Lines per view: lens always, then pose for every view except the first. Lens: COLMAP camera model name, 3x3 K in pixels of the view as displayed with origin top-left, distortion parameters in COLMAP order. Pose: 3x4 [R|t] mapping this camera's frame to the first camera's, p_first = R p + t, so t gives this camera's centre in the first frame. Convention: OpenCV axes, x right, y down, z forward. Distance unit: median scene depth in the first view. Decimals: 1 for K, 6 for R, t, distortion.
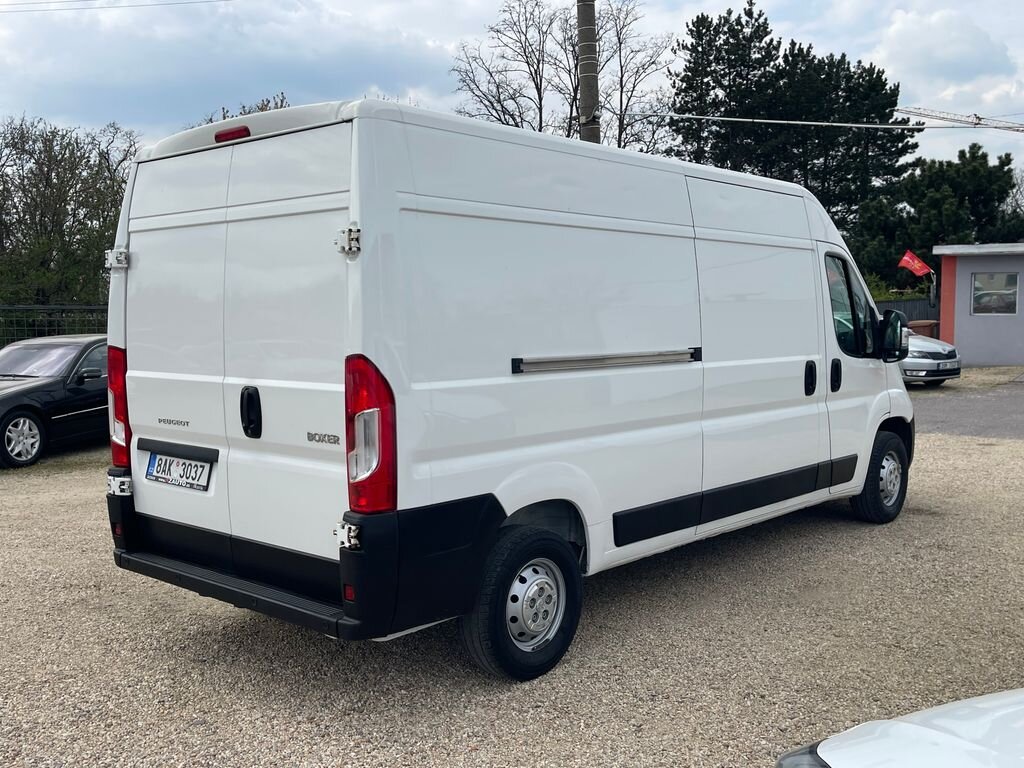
lens RADIAL K [[983.9, 0, 511.5], [0, 983.9, 384.9], [0, 0, 1]] dist [0.100071, 0.000000]
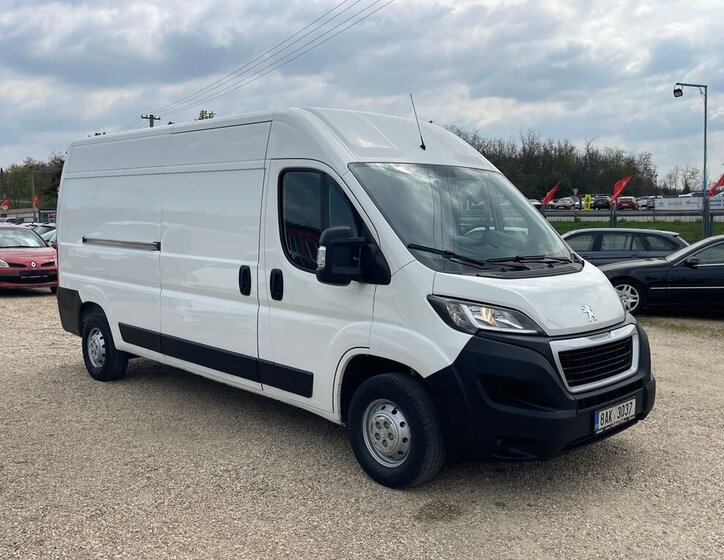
lens RADIAL K [[727.7, 0, 355.3], [0, 727.7, 256.4], [0, 0, 1]] dist [0.004333, 0.000000]
pose [[-0.077762, 0.069115, -0.994573, 1.339840], [-0.076635, 0.994228, 0.075082, -0.128088], [0.994022, 0.082057, -0.072016, 1.401921]]
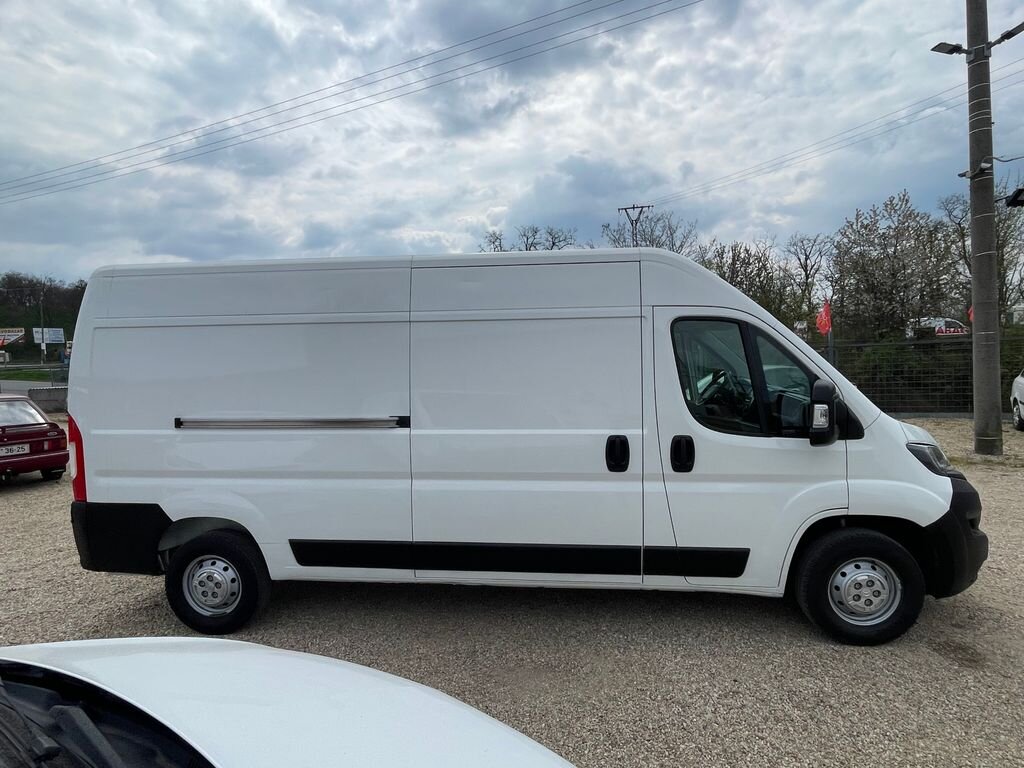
lens RADIAL K [[576.1, 0, 509.5], [0, 576.1, 382.0], [0, 0, 1]] dist [0.002928, -0.006581]
pose [[0.596719, 0.038356, -0.801533, 0.795740], [-0.044495, 0.998902, 0.014676, -0.092677], [0.801216, 0.026906, 0.597770, 0.692928]]
